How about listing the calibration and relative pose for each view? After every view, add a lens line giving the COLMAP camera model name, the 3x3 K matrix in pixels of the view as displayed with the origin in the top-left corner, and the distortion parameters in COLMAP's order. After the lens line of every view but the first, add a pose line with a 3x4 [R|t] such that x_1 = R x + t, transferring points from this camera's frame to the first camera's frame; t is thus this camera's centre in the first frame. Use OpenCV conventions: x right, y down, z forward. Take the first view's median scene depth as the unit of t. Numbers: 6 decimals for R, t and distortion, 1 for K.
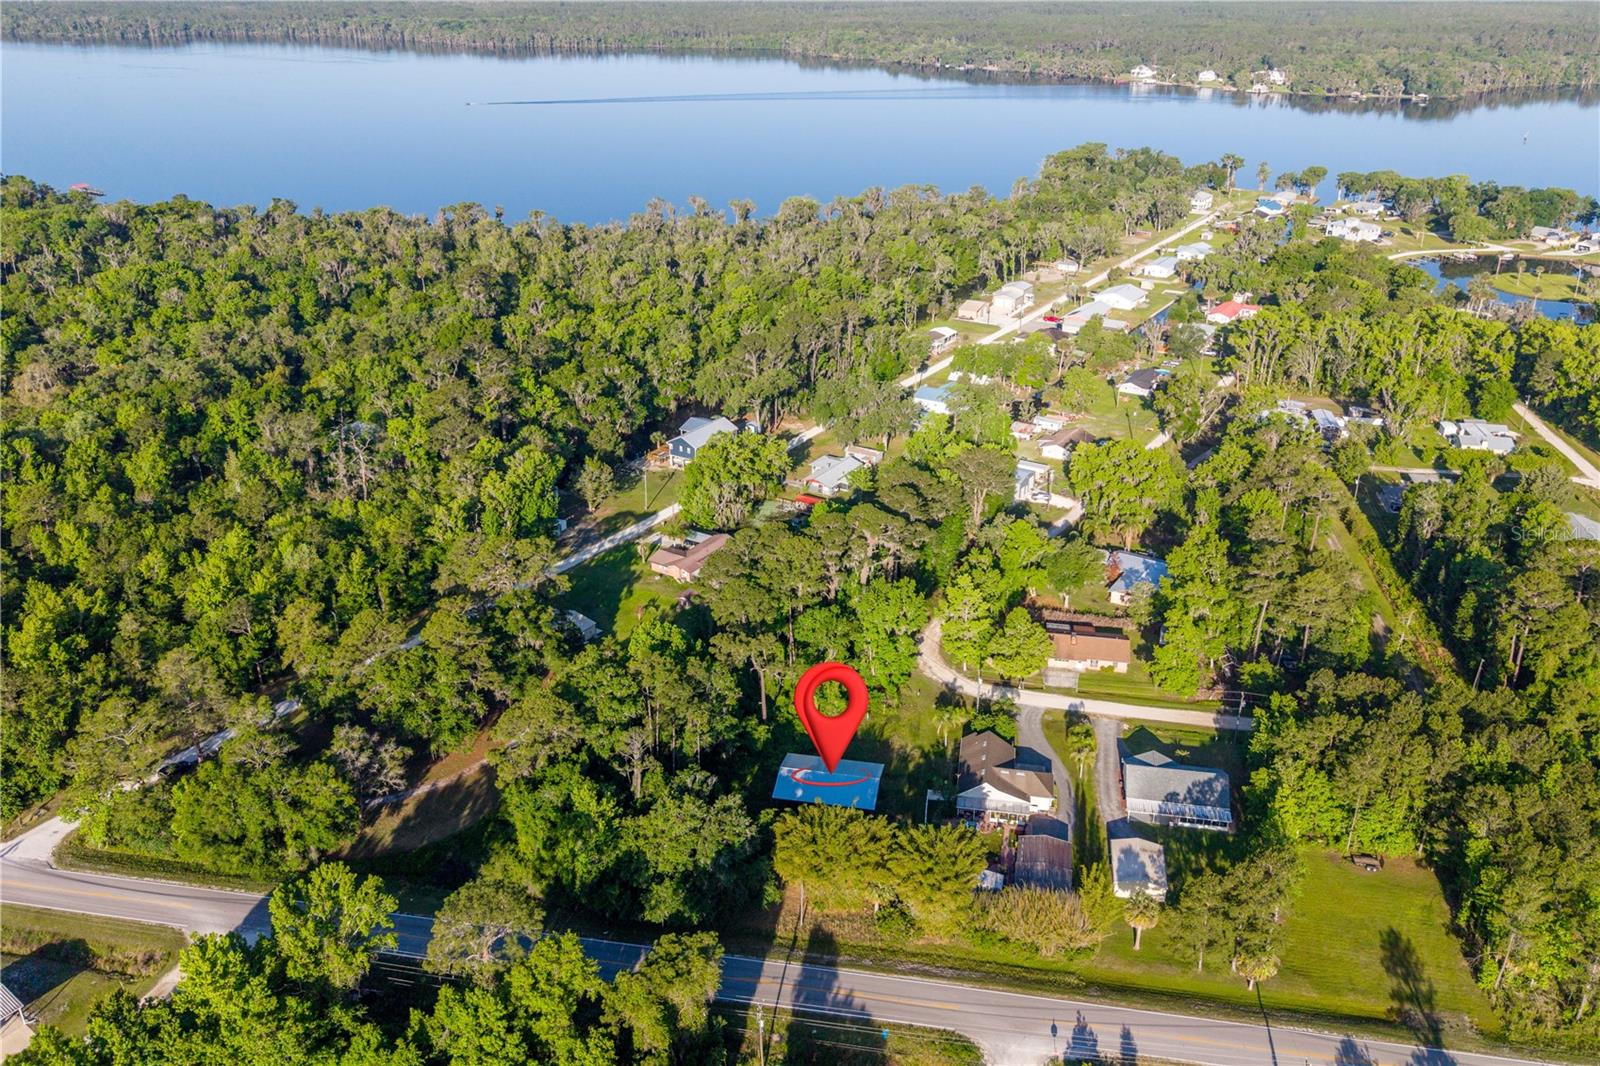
lens RADIAL K [[1273.5, 0, 795.3], [0, 1273.5, 531.7], [0, 0, 1]] dist [0.012393, -0.008263]
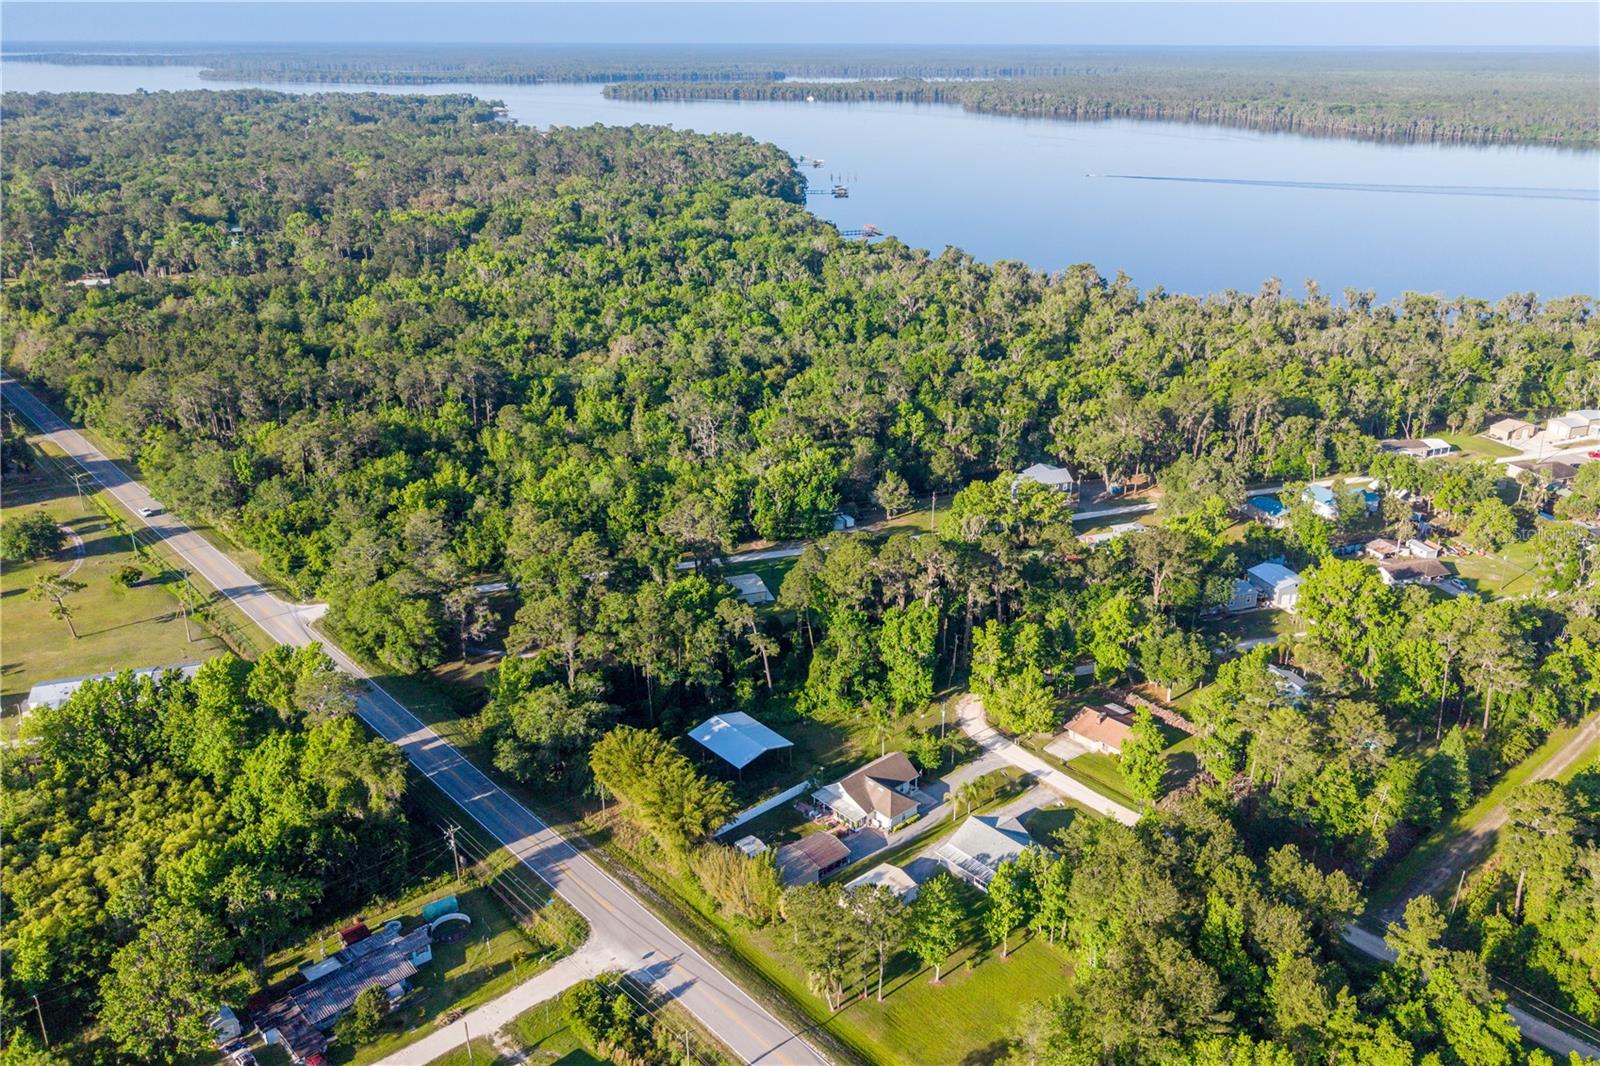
lens RADIAL K [[1270.3, 0, 878.5], [0, 1270.3, 532.2], [0, 0, 1]] dist [0.018021, -0.012840]
pose [[0.802368, 0.215674, -0.556498, 0.521034], [-0.247158, 0.968787, 0.019104, -0.027411], [0.543248, 0.122214, 0.830629, 0.067627]]
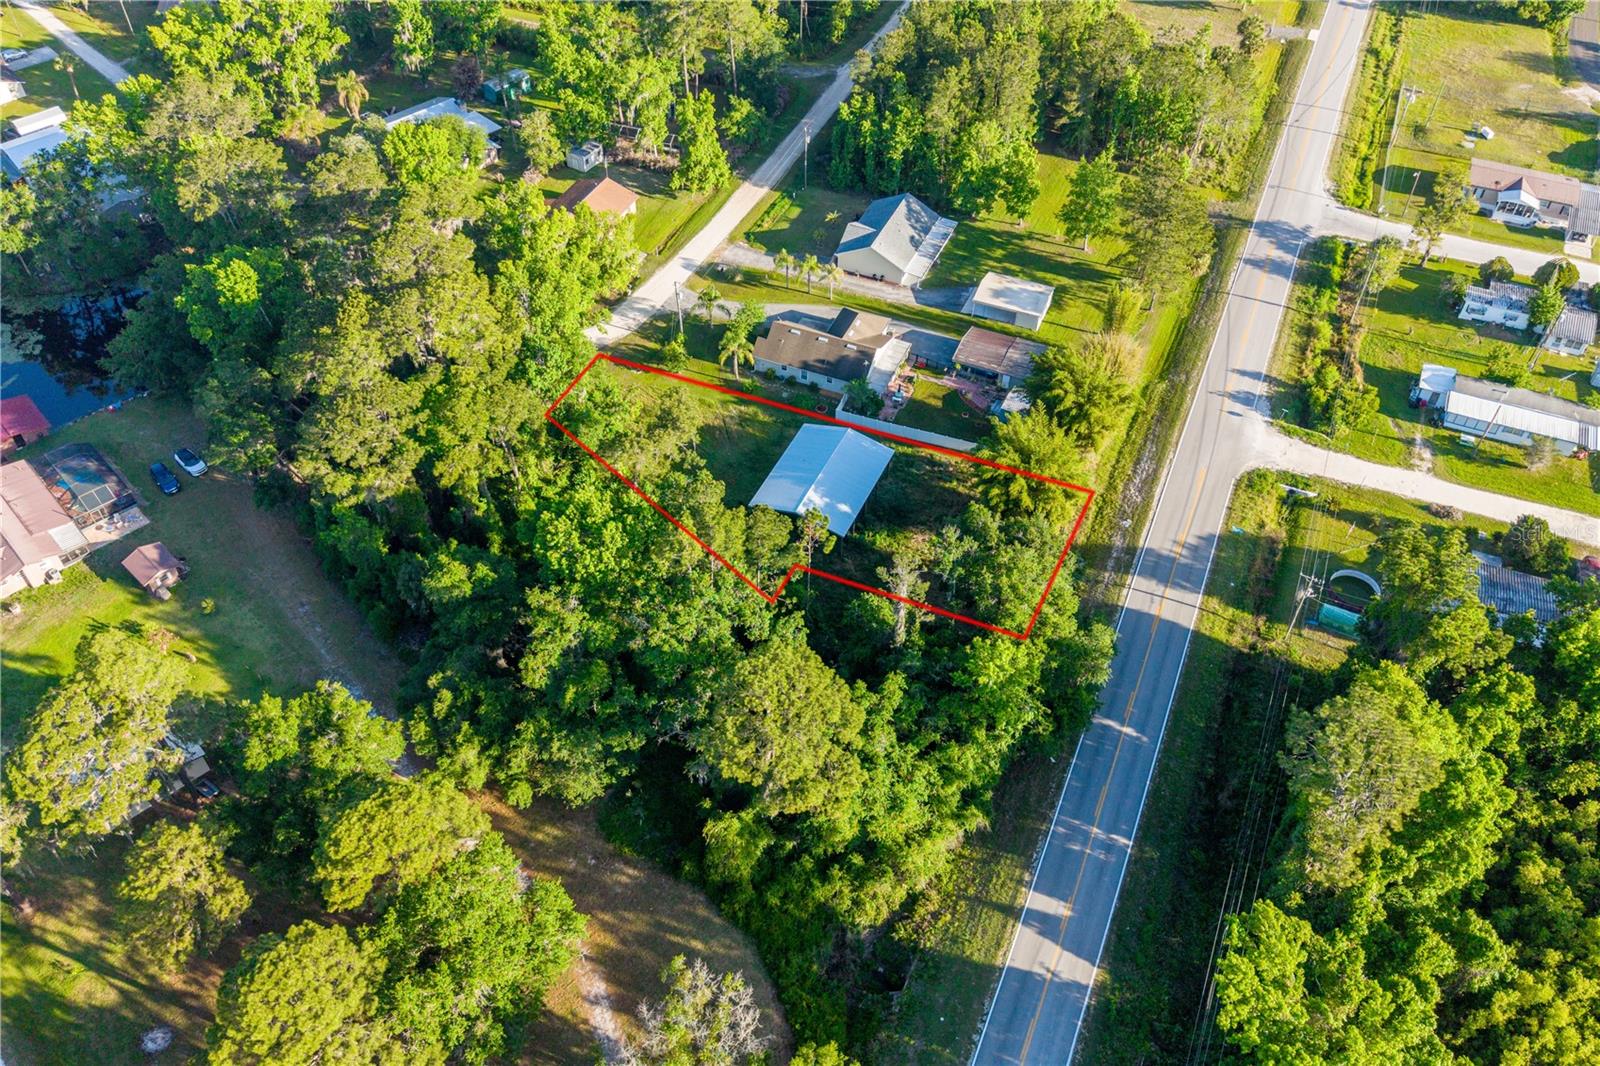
lens RADIAL K [[1273.5, 0, 795.3], [0, 1273.5, 531.7], [0, 0, 1]] dist [0.012393, -0.008263]
pose [[0.228373, -0.701656, 0.674926, -0.365328], [0.393379, 0.700639, 0.595280, -0.169609], [-0.890561, 0.129556, 0.436024, 0.497596]]
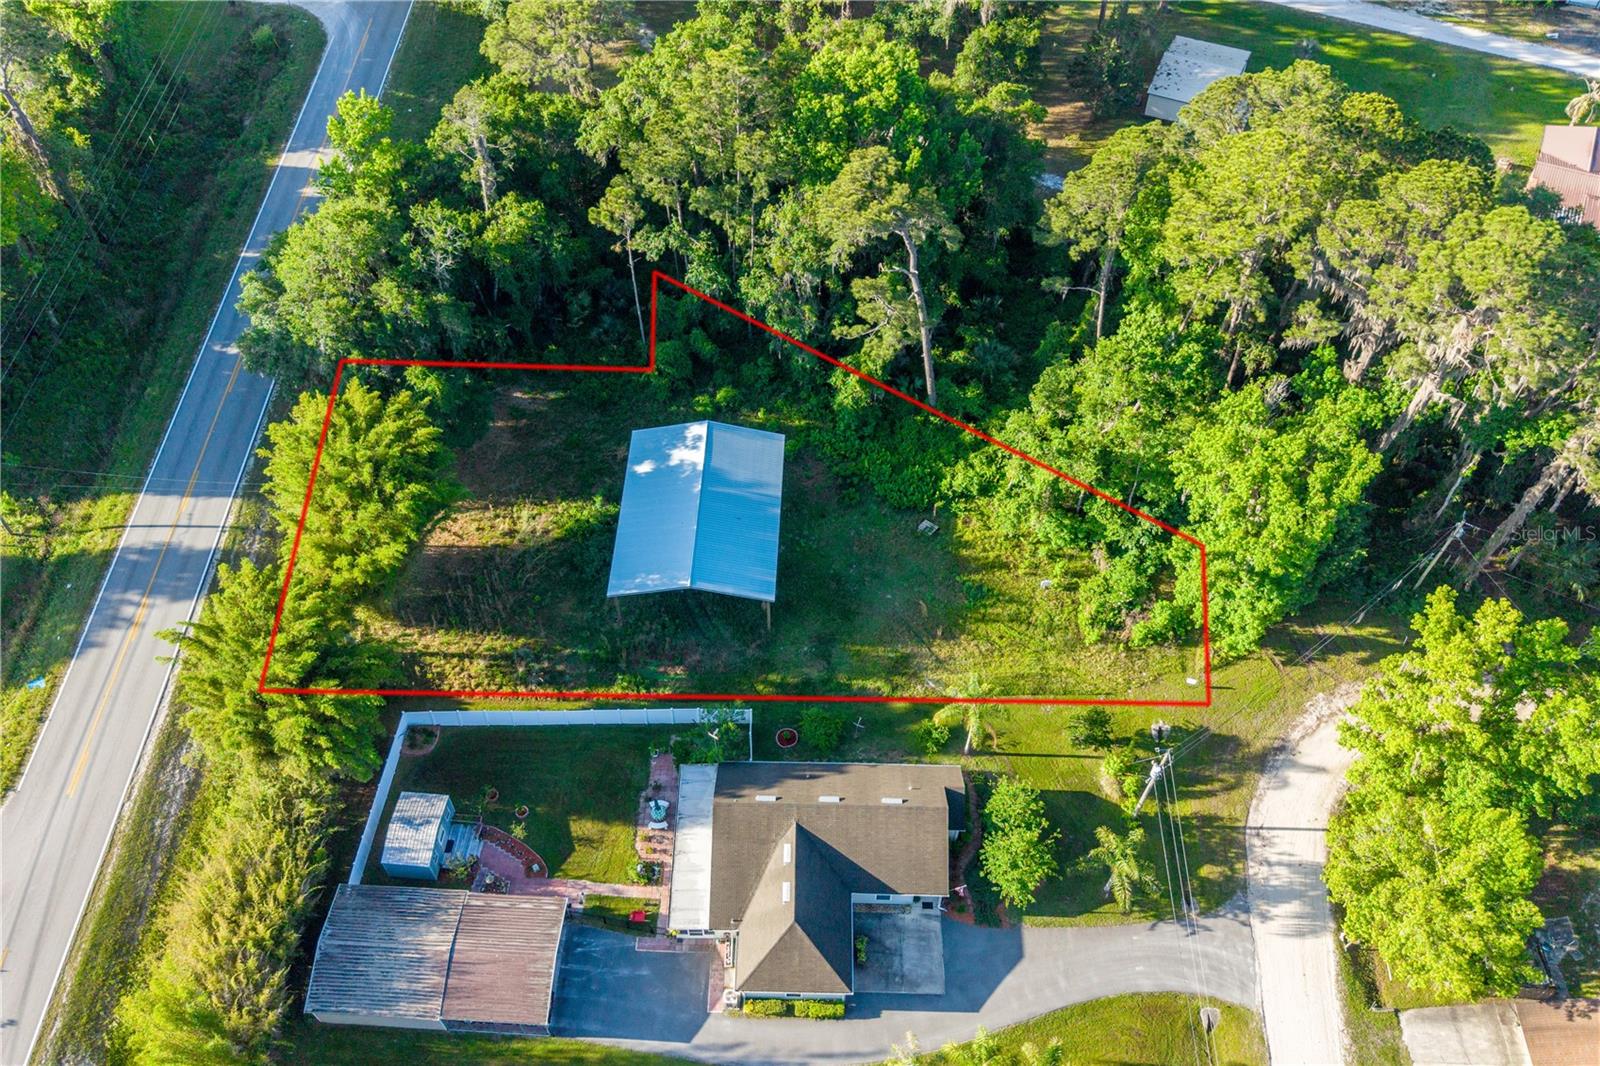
lens RADIAL K [[1319.8, 0, 755.9], [0, 1319.8, 533.1], [0, 0, 1]] dist [0.004239, -0.002322]
pose [[0.132057, 0.783340, -0.607404, 0.240068], [-0.378546, 0.606181, 0.699462, -0.108373], [0.916113, 0.137562, 0.376581, 0.602470]]
